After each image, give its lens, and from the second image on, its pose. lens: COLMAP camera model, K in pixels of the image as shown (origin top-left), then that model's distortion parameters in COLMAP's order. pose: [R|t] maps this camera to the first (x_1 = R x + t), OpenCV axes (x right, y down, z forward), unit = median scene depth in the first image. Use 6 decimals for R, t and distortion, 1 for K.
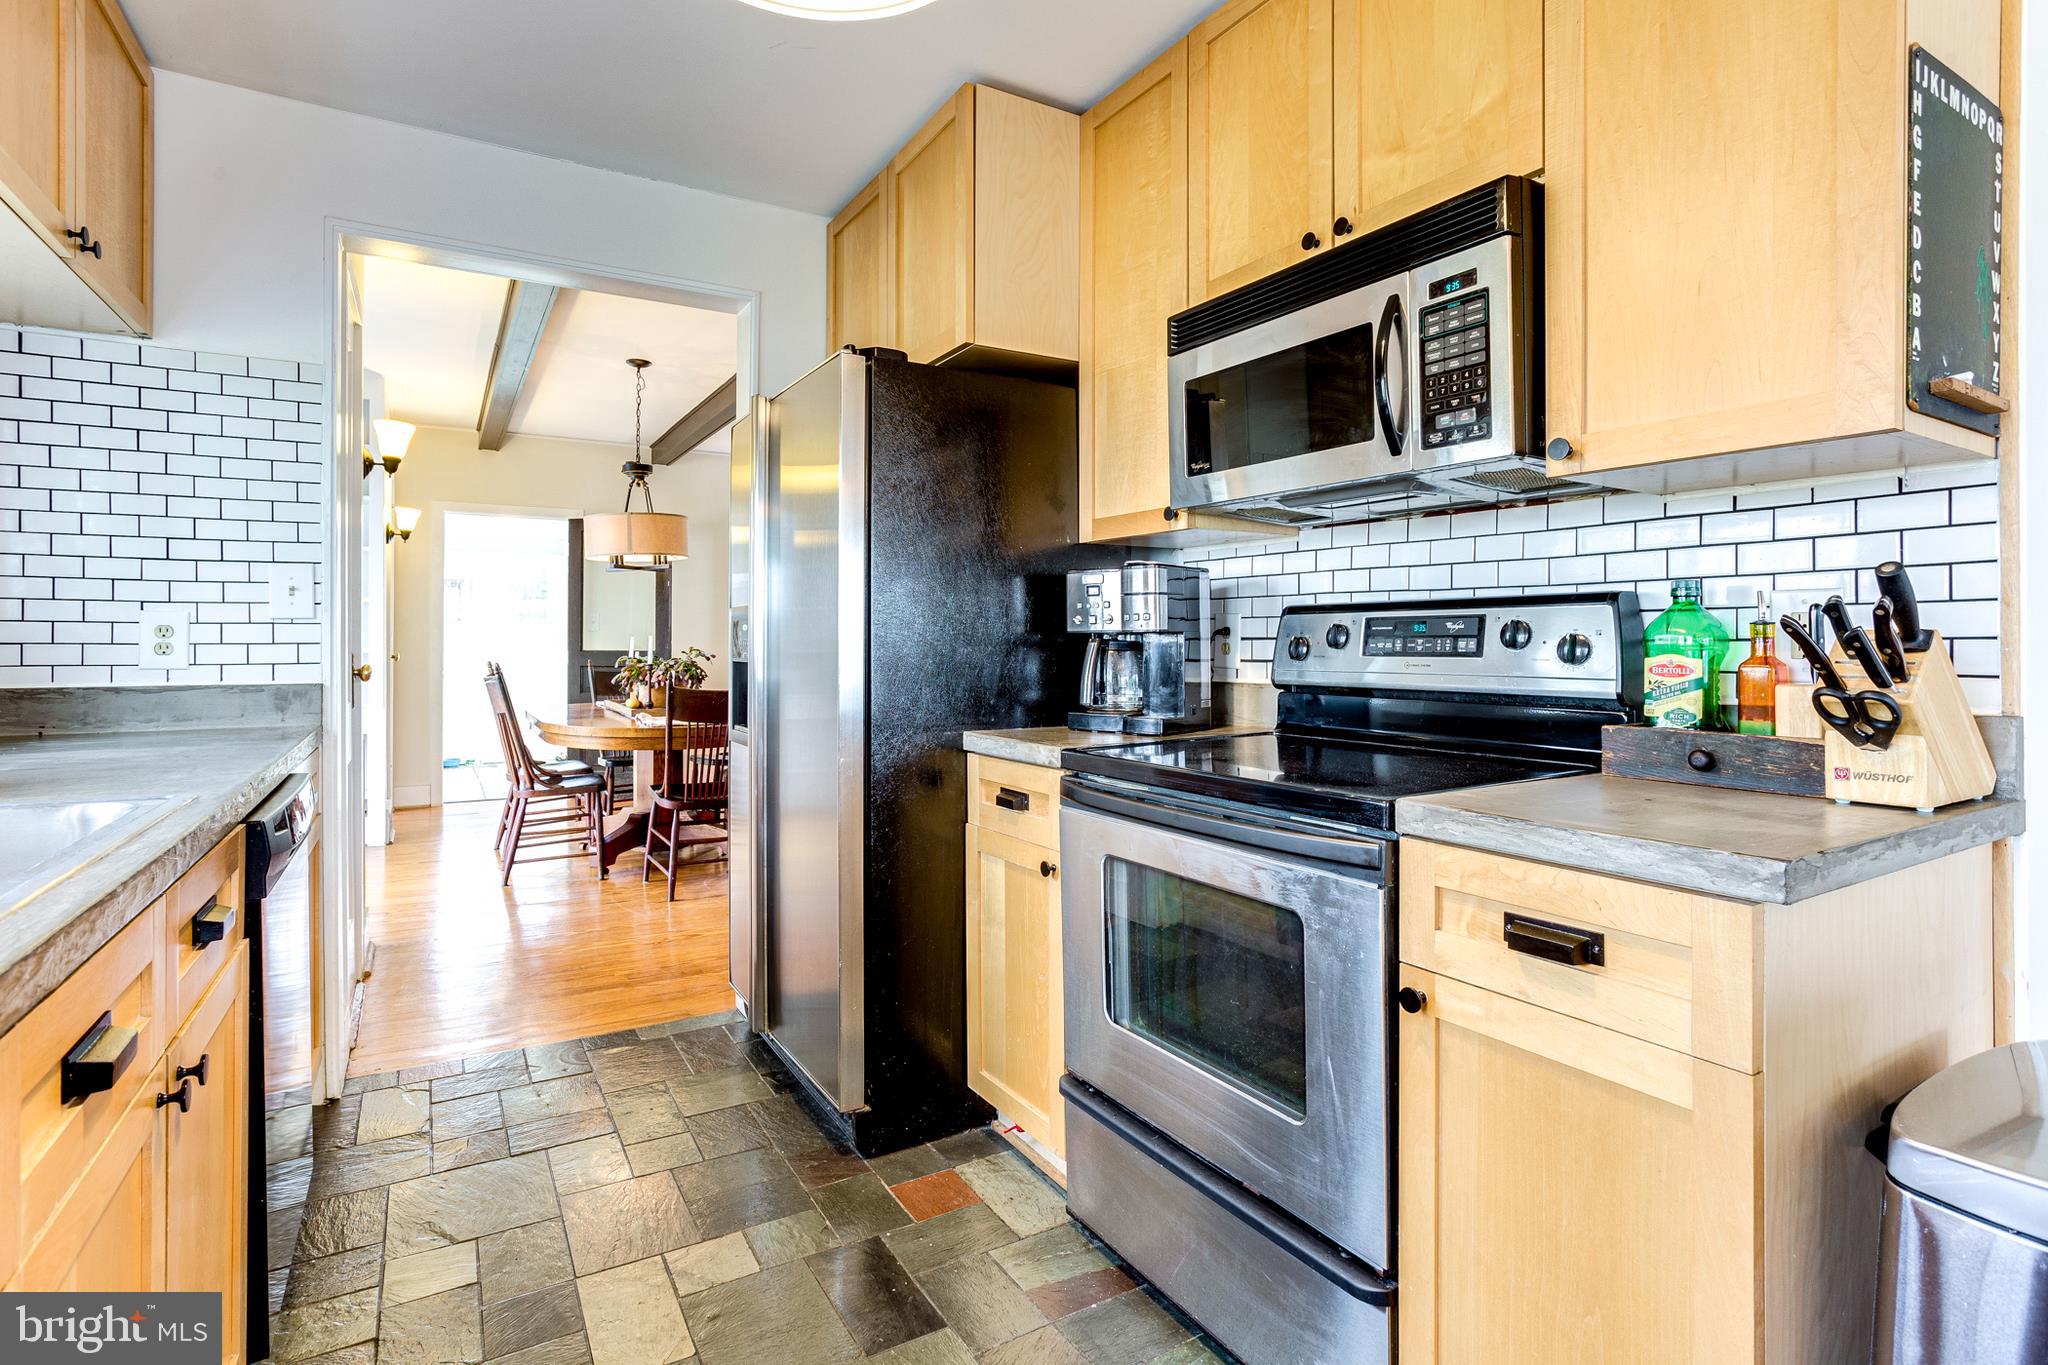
lens RADIAL K [[997.5, 0, 1016.2], [0, 997.5, 668.1], [0, 0, 1]] dist [-0.030414, 0.012287]
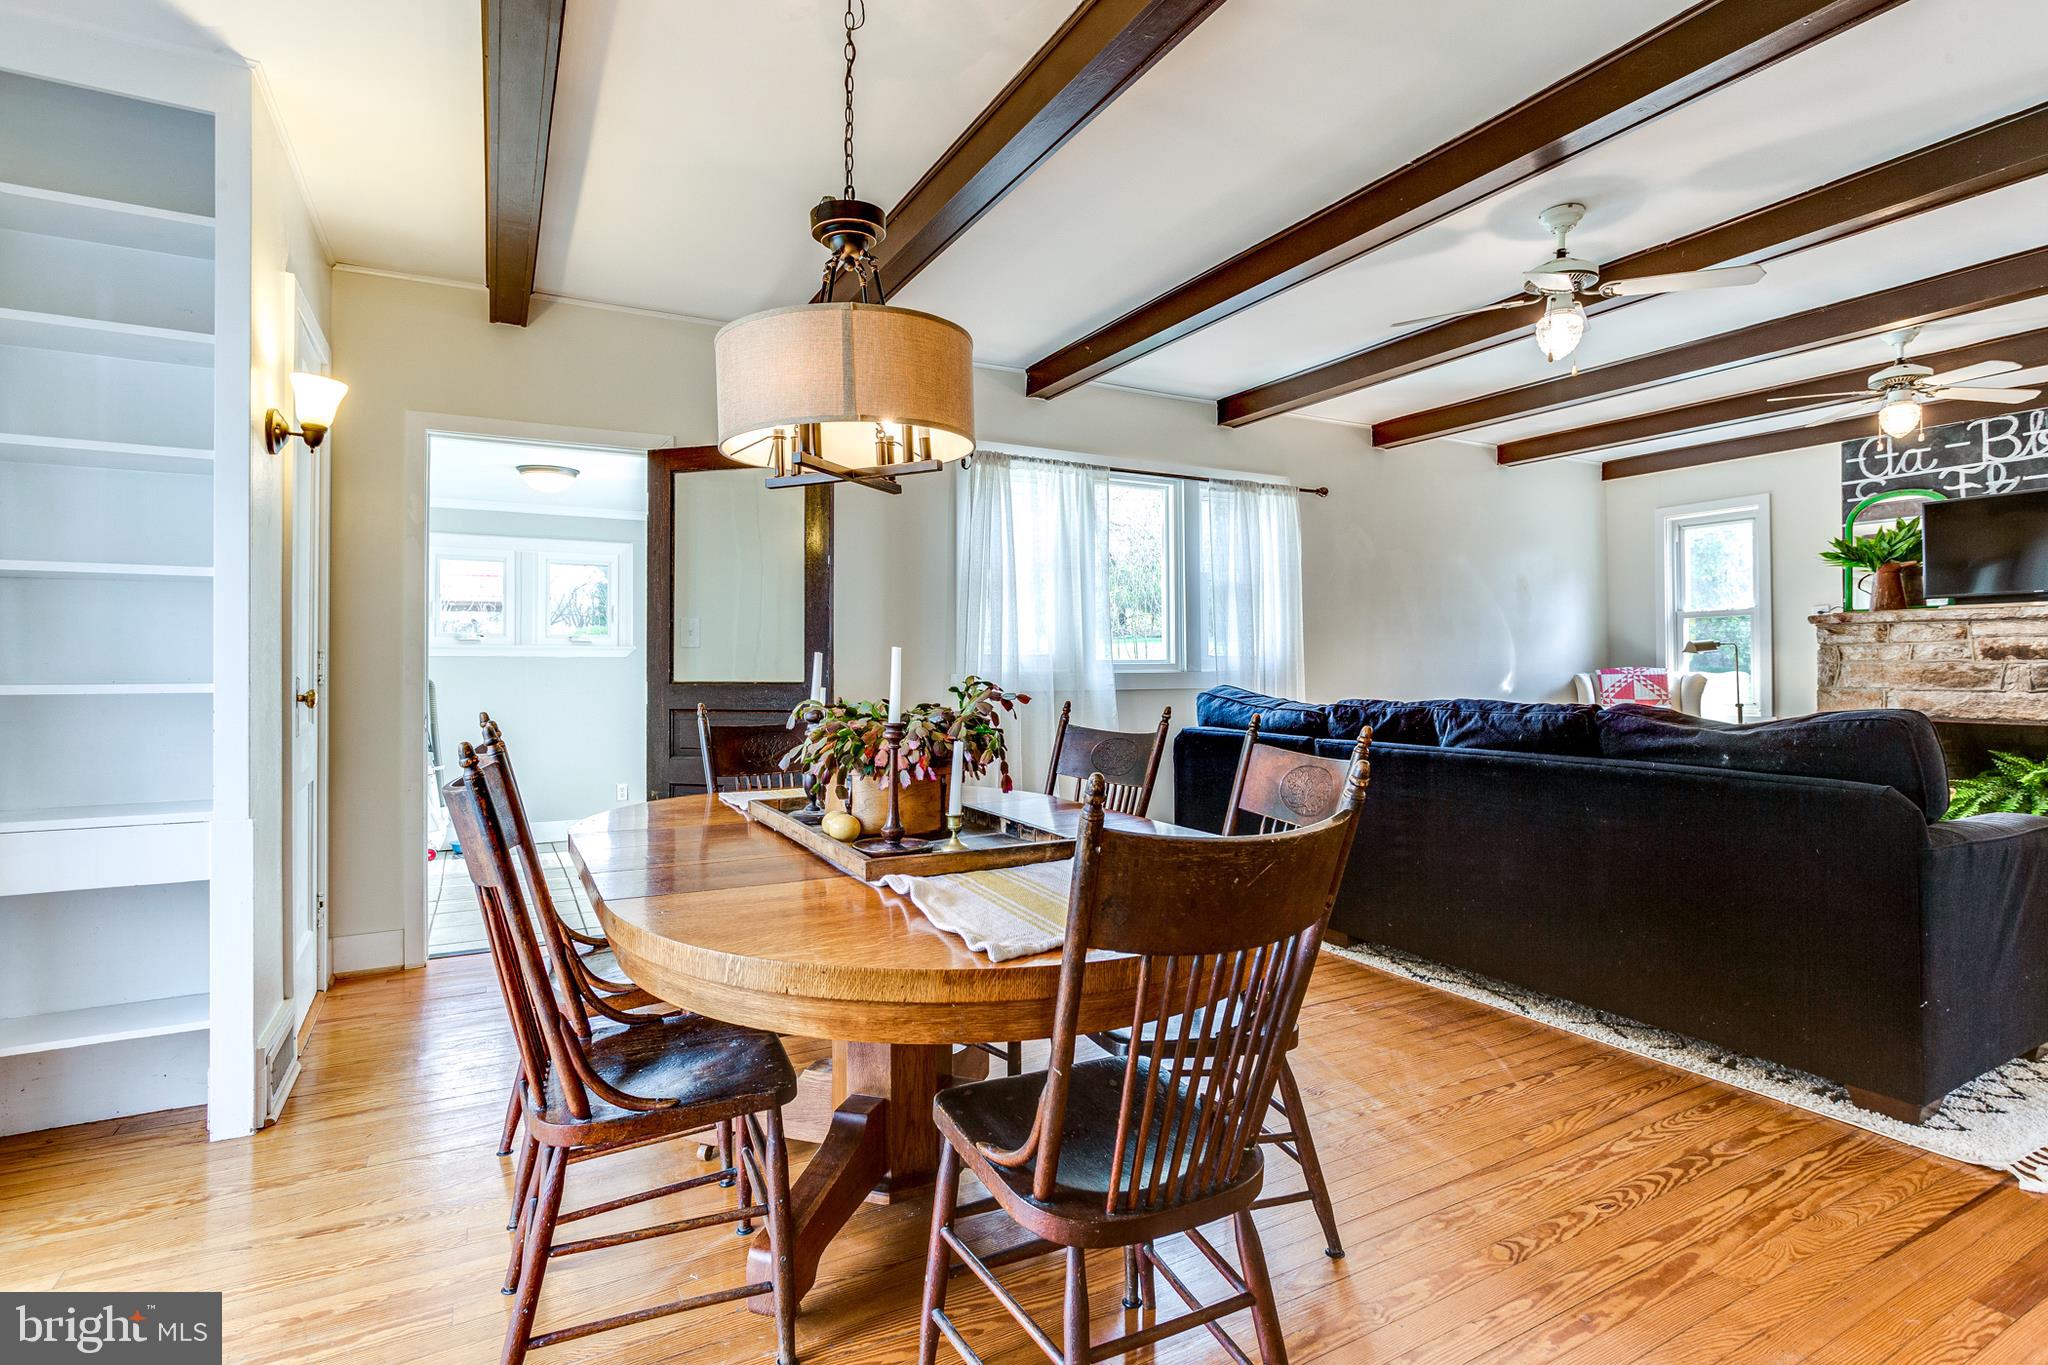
lens RADIAL K [[997.5, 0, 1027.8], [0, 997.5, 671.8], [0, 0, 1]] dist [-0.030414, 0.012287]
pose [[0.999292, -0.008758, -0.036601, -0.312945], [0.008212, 0.999853, -0.015027, -0.017236], [0.036728, 0.014716, 0.999217, 0.645954]]
